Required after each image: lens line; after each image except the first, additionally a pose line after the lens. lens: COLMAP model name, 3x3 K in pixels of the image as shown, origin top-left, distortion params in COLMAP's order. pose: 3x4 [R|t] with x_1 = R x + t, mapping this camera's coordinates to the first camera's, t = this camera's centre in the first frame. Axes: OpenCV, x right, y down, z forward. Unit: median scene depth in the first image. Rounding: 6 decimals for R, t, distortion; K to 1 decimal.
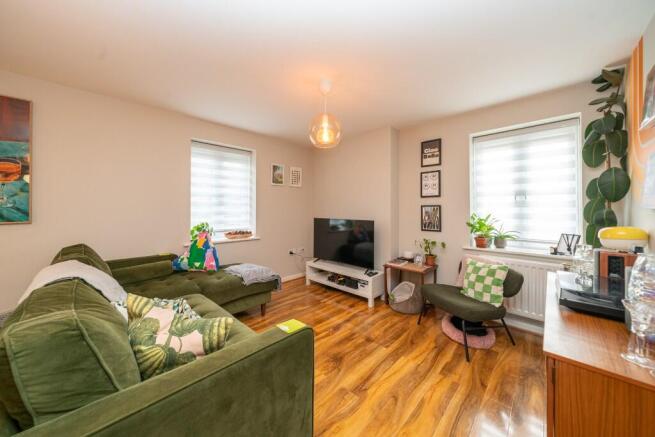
lens RADIAL K [[225.7, 0, 325.2], [0, 225.7, 212.6], [0, 0, 1]] dist [0.000289, -0.000279]
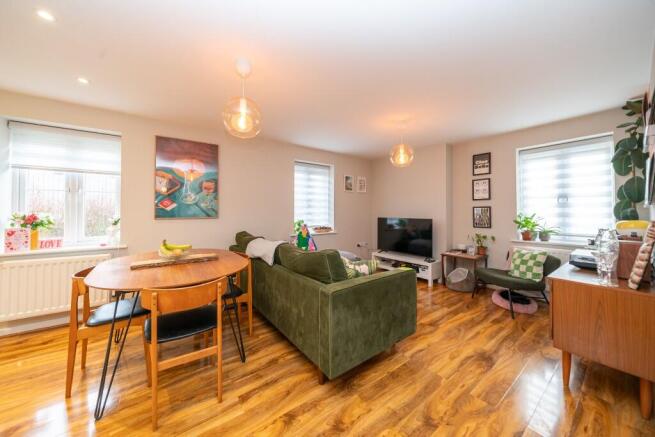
lens RADIAL K [[225.7, 0, 323.7], [0, 225.7, 213.3], [0, 0, 1]] dist [0.000289, -0.000279]
pose [[0.986463, -0.000412, -0.163981, -0.204107], [-0.001312, 0.999945, -0.010404, 0.020326], [0.163976, 0.010478, 0.986409, -0.402281]]
